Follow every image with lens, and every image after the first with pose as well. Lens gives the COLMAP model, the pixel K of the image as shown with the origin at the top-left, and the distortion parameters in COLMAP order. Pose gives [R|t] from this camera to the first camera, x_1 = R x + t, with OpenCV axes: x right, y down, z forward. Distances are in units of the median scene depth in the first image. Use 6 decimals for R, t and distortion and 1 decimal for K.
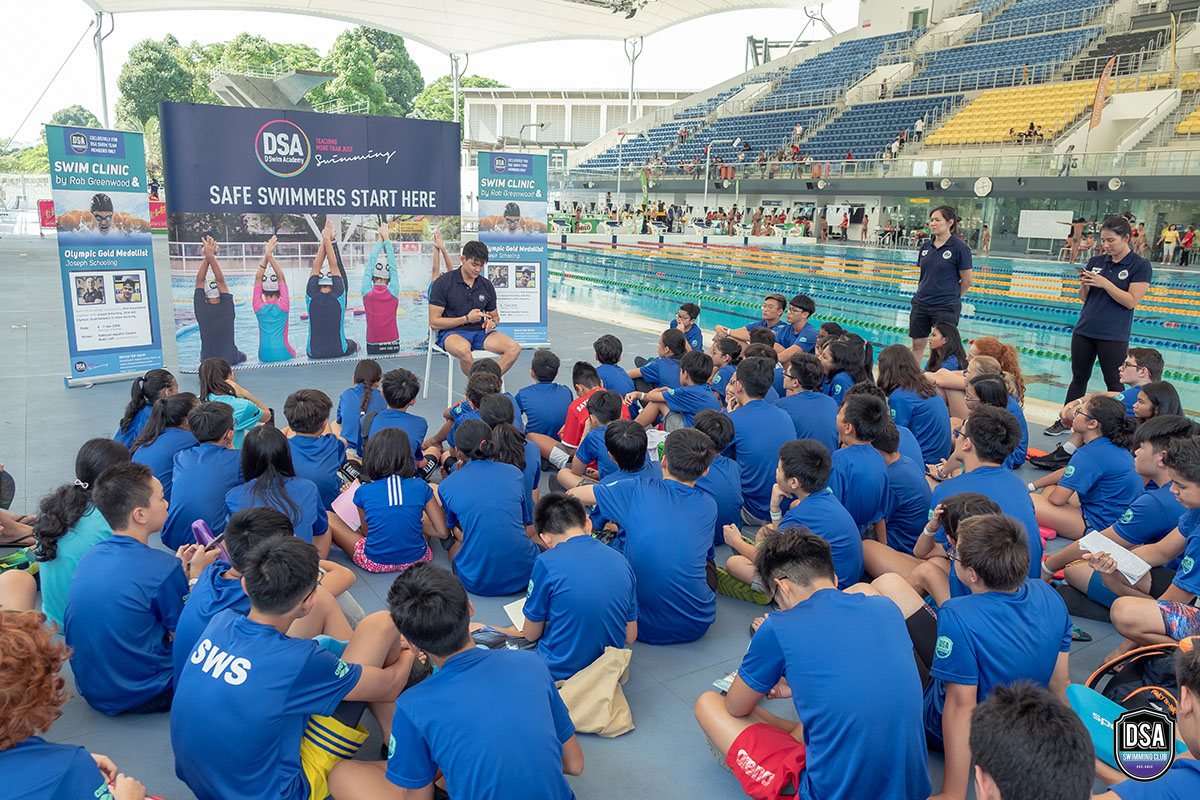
lens RADIAL K [[838.3, 0, 596.5], [0, 838.3, 400.5], [0, 0, 1]] dist [-0.017019, 0.011631]
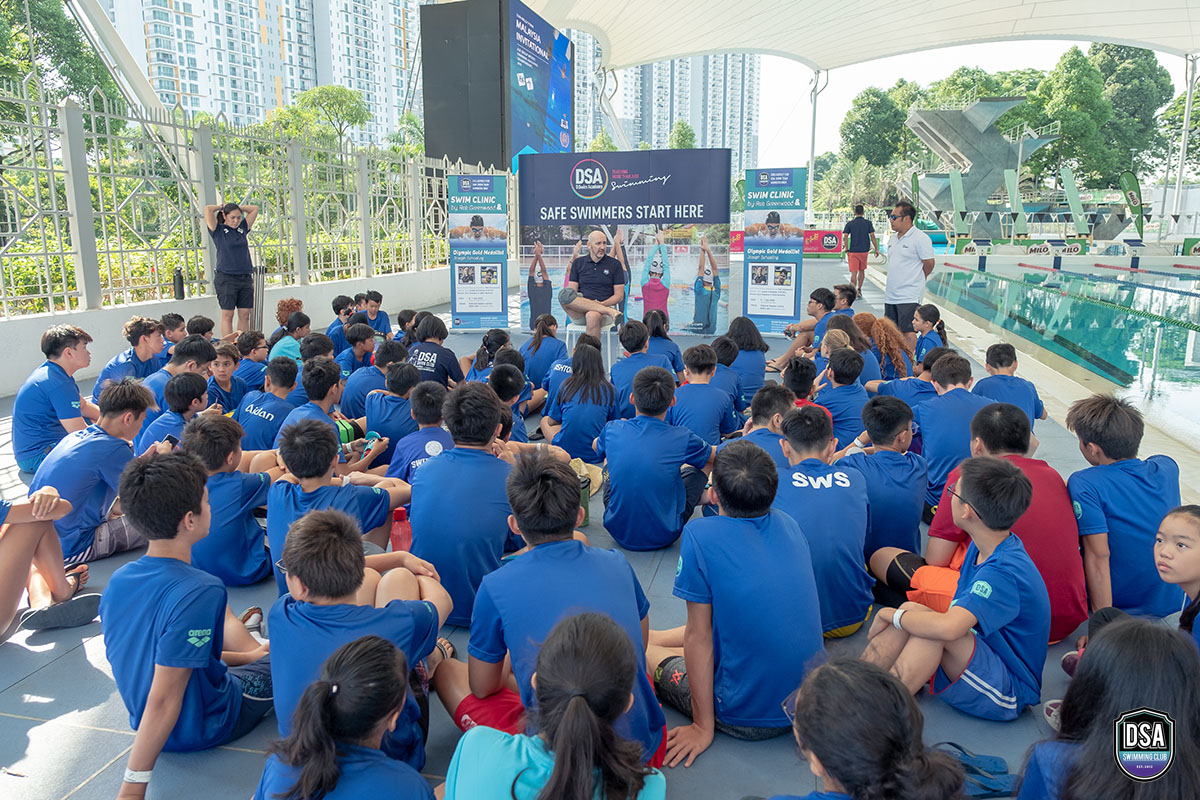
lens RADIAL K [[838.3, 0, 605.2], [0, 838.3, 395.3], [0, 0, 1]] dist [-0.017019, 0.011631]
pose [[0.727961, 0.103147, -0.677815, 0.612438], [-0.130537, 0.991386, 0.010671, 0.040237], [0.673077, 0.080712, 0.735155, 0.006982]]
